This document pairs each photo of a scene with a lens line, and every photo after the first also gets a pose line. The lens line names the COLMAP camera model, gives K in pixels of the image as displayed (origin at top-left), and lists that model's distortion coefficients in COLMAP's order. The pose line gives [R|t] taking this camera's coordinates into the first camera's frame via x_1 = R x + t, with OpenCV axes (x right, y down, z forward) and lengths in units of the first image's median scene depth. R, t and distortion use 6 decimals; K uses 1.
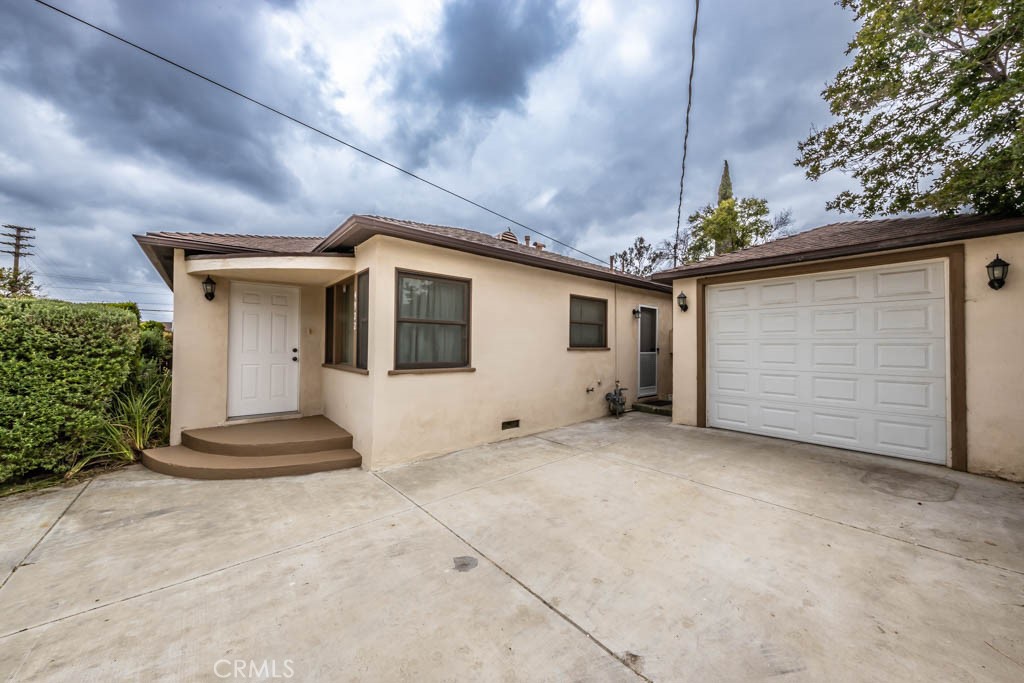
lens RADIAL K [[380.5, 0, 512.0], [0, 380.5, 341.5], [0, 0, 1]] dist [-0.010373, -0.000200]
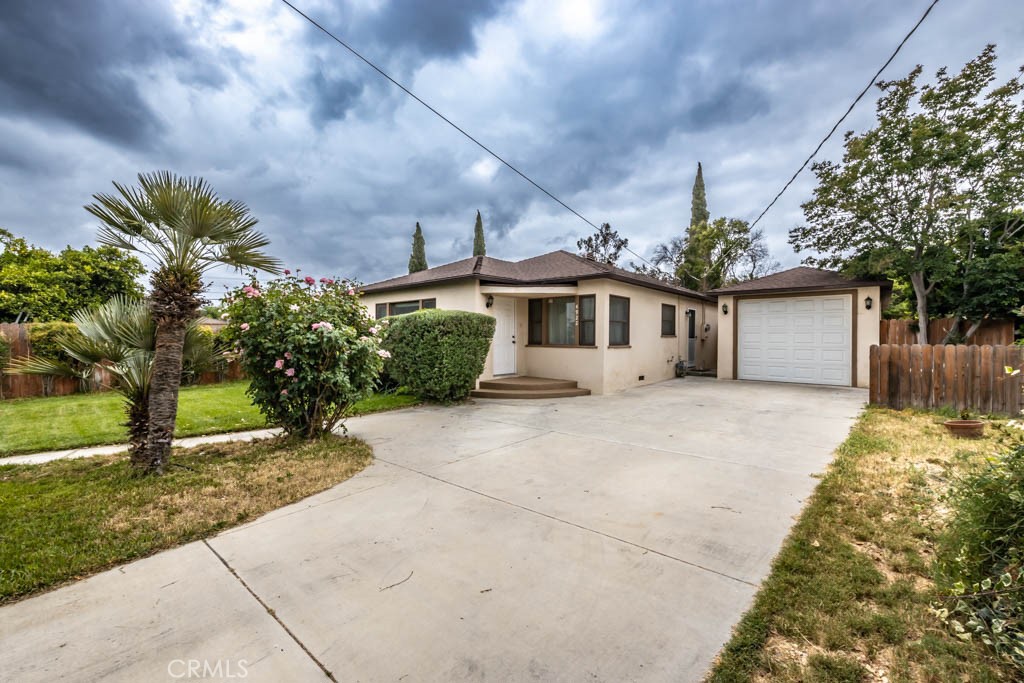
lens RADIAL K [[434.5, 0, 512.0], [0, 434.5, 341.5], [0, 0, 1]] dist [-0.018046, 0.000045]
pose [[0.989217, -0.003474, 0.146419, -0.792280], [0.000049, 0.999727, 0.023386, -0.000424], [-0.146460, -0.023127, 0.988946, -0.808523]]
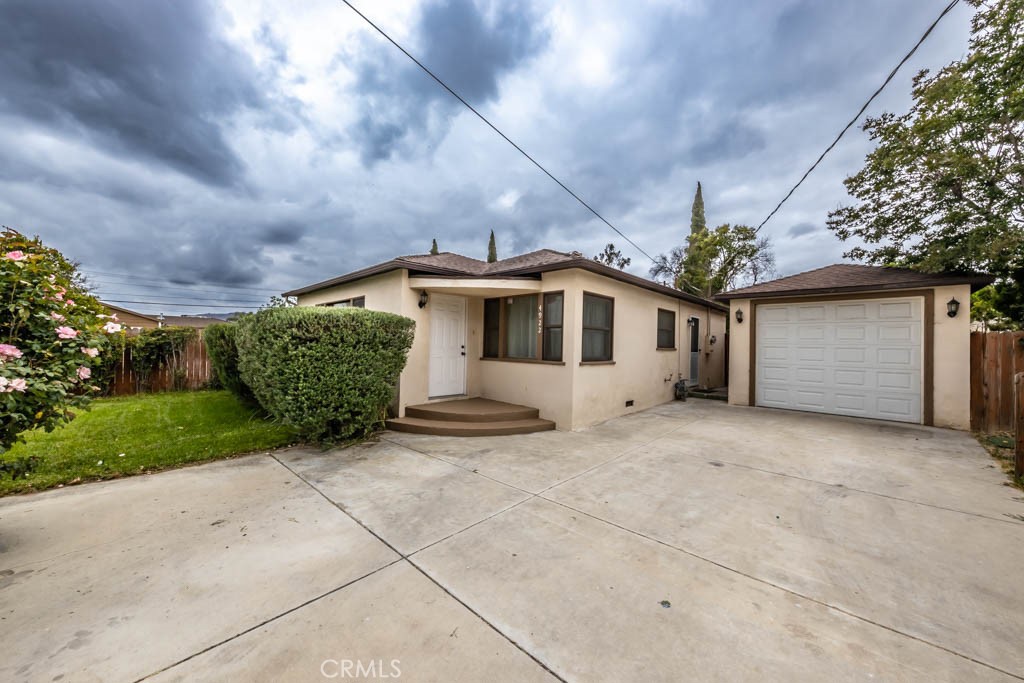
lens RADIAL K [[377.6, 0, 512.0], [0, 377.6, 341.5], [0, 0, 1]] dist [-0.014971, -0.000084]
pose [[0.994678, 0.016340, 0.101731, -0.497529], [-0.016771, 0.999854, 0.003391, -0.002051], [-0.101661, -0.005079, 0.994806, -0.269724]]
